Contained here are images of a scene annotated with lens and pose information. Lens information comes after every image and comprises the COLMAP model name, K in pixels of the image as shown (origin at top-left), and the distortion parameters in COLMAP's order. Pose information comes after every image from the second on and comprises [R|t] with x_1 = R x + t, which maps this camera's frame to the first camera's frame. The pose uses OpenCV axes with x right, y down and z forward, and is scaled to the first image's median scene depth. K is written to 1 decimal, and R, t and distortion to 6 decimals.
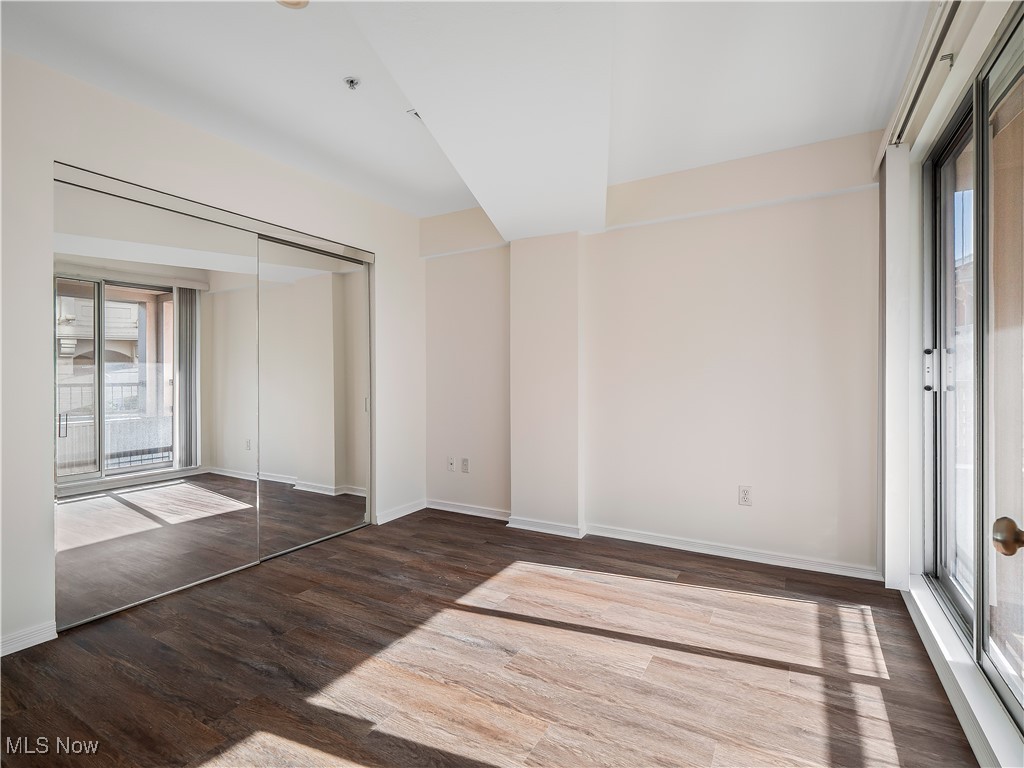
lens RADIAL K [[495.9, 0, 512.8], [0, 495.9, 379.6], [0, 0, 1]] dist [0.001589, -0.000785]
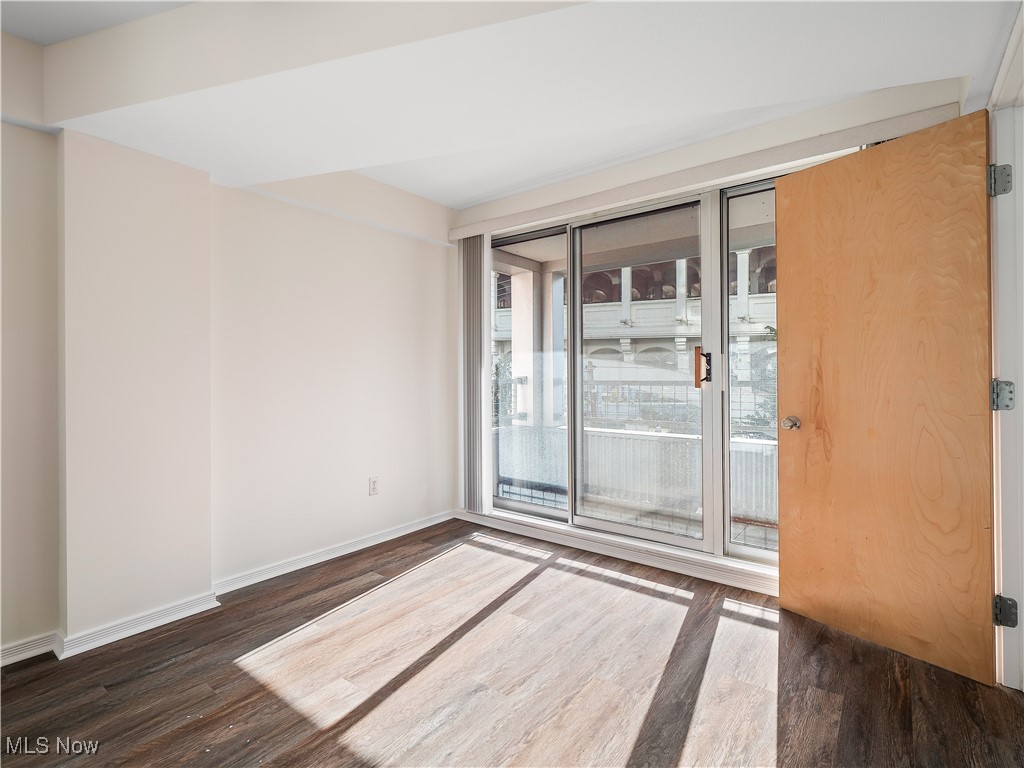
lens RADIAL K [[495.9, 0, 512.8], [0, 495.9, 379.6], [0, 0, 1]] dist [0.001589, -0.000785]
pose [[0.143077, -0.006545, 0.989690, -0.701071], [0.011897, 0.999917, 0.004893, -0.004754], [-0.989640, 0.011074, 0.143143, 0.651861]]
